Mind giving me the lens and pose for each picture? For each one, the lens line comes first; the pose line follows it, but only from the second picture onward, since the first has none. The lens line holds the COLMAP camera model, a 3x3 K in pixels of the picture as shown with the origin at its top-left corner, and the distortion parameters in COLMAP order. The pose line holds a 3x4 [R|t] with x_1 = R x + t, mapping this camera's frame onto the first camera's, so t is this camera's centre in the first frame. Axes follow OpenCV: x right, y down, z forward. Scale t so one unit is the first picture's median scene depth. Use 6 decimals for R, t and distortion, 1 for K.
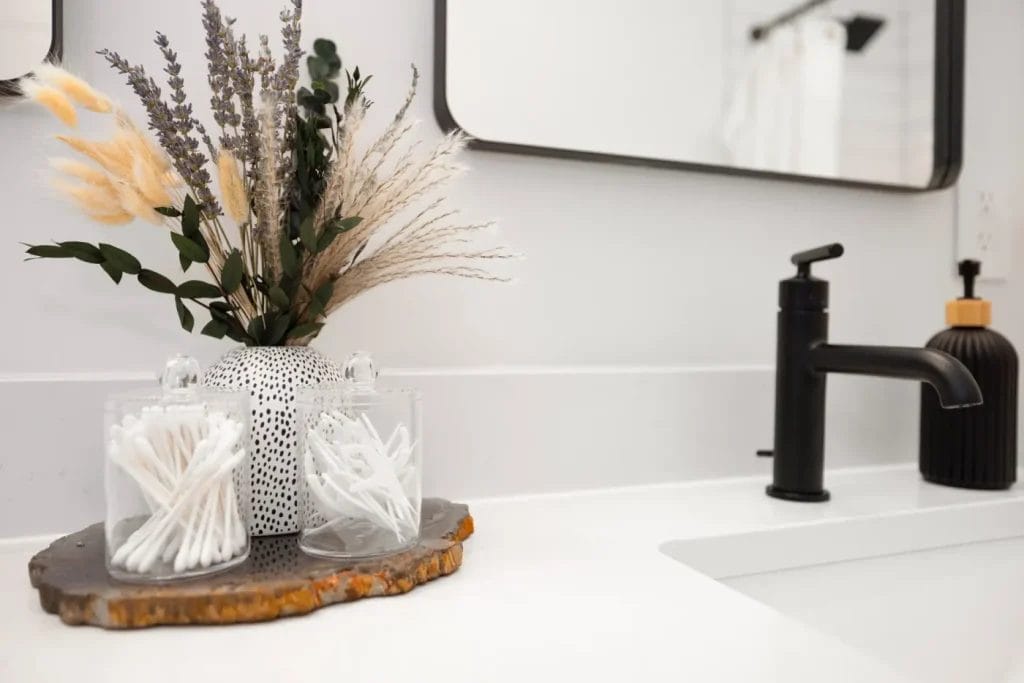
lens RADIAL K [[746.8, 0, 513.3], [0, 746.8, 341.1], [0, 0, 1]] dist [-0.006499, -0.003025]
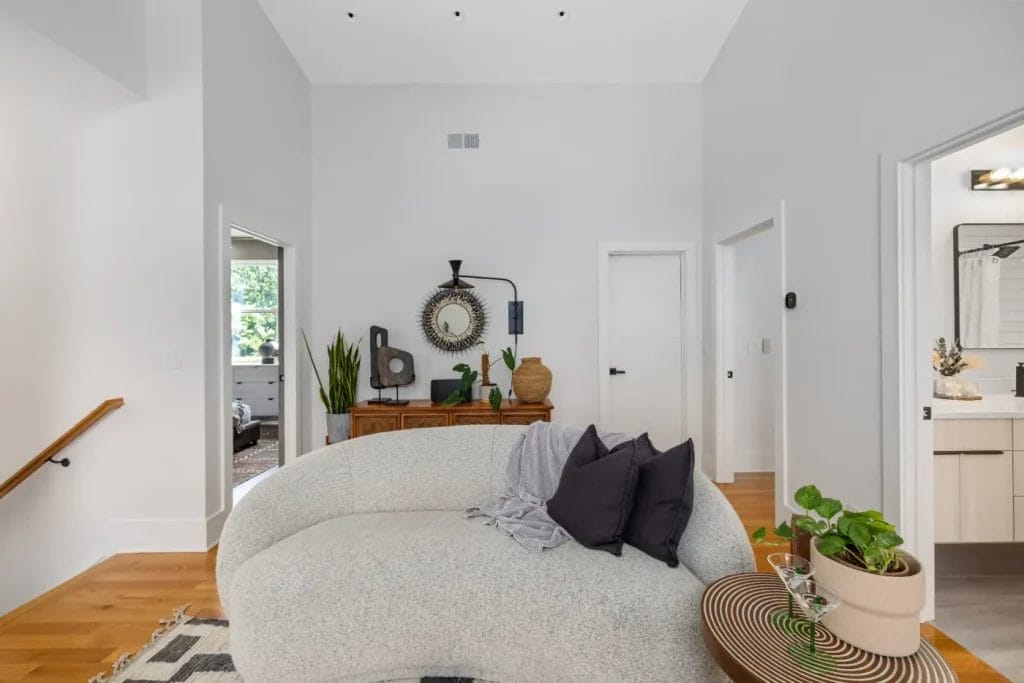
lens RADIAL K [[440.0, 0, 511.1], [0, 440.0, 335.7], [0, 0, 1]] dist [0.000726, 0.000316]
pose [[0.932076, -0.020999, -0.361655, -2.627858], [0.013228, 0.999626, -0.023952, -0.338014], [0.362022, 0.017542, 0.932004, -4.707374]]
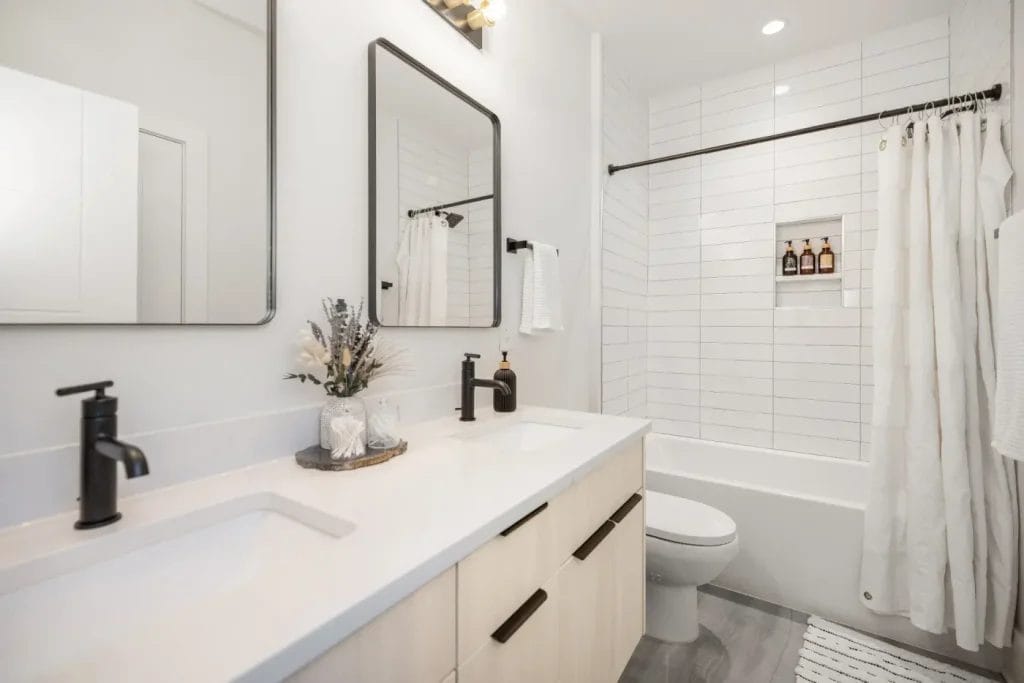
lens RADIAL K [[440.0, 0, 510.8], [0, 440.0, 331.4], [0, 0, 1]] dist [0.000726, 0.000316]
pose [[0.824629, -0.018066, 0.565385, -0.659718], [0.022810, 0.999739, -0.001324, -0.218756], [-0.565213, 0.013988, 0.824826, -0.911838]]
